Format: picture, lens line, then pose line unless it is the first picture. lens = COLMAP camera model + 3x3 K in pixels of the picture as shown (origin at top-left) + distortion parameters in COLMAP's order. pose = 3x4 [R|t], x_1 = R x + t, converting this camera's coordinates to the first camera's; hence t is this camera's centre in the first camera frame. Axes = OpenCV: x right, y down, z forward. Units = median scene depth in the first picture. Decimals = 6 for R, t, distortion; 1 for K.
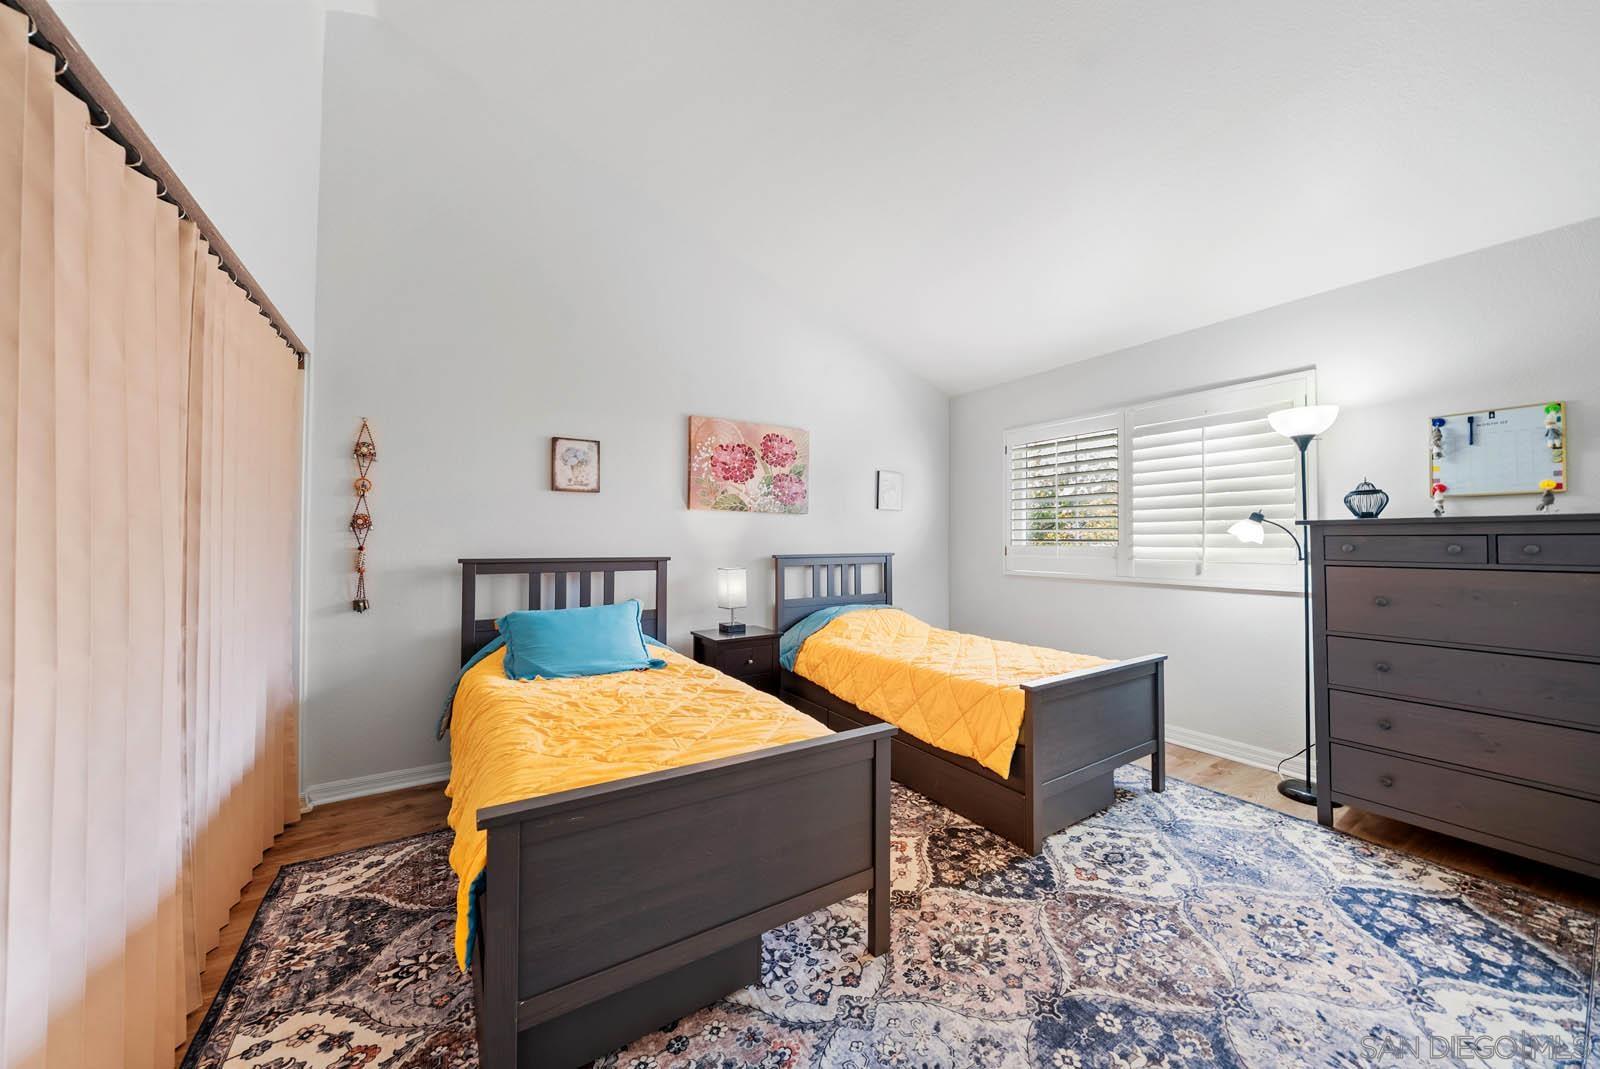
lens RADIAL K [[558.8, 0, 796.2], [0, 558.8, 523.1], [0, 0, 1]] dist [-0.007072, -0.000073]
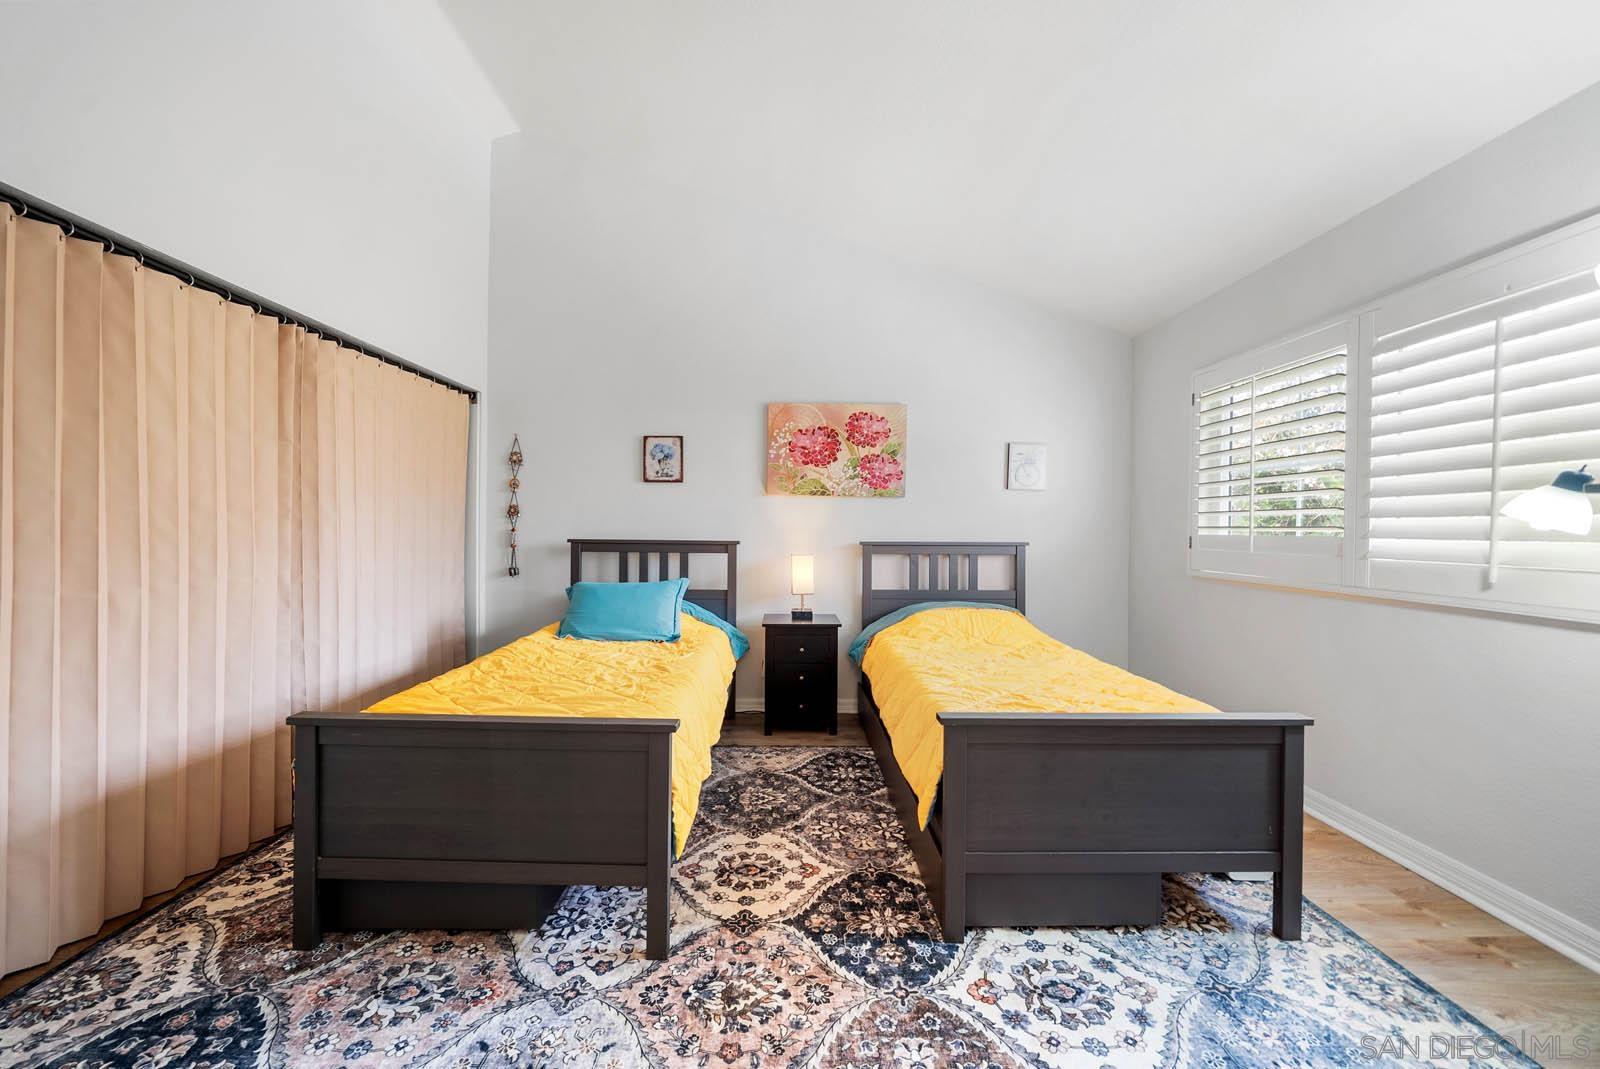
lens RADIAL K [[558.8, 0, 796.2], [0, 558.8, 523.1], [0, 0, 1]] dist [-0.007072, -0.000073]
pose [[0.843868, 0.000437, -0.536551, 0.490305], [0.010871, 0.999780, 0.017912, 0.010441], [0.536441, -0.020948, 0.843678, 0.196729]]
